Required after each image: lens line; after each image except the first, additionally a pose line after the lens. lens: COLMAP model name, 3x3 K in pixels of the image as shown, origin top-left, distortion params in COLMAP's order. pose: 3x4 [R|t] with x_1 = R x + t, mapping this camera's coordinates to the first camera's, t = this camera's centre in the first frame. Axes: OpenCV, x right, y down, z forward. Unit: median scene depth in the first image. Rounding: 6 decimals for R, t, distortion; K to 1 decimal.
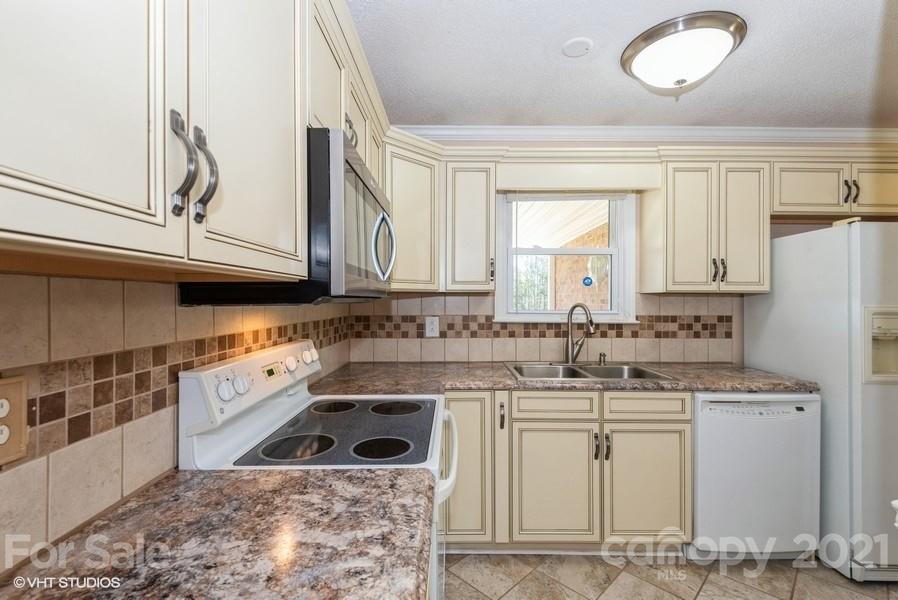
lens RADIAL K [[408.3, 0, 448.9], [0, 408.3, 300.0], [0, 0, 1]] dist [0.023966, -0.000301]
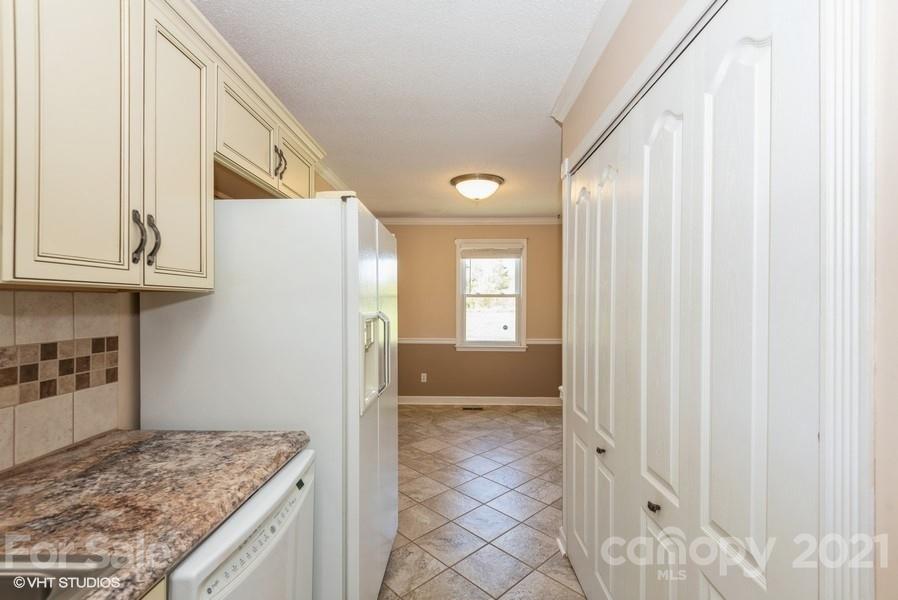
lens RADIAL K [[408.3, 0, 451.6], [0, 408.3, 302.4], [0, 0, 1]] dist [0.023966, -0.000301]
pose [[0.027147, 0.000723, 0.999631, 0.219847], [-0.001093, 0.999999, -0.000694, -0.003784], [-0.999631, -0.001074, 0.027147, 0.668934]]
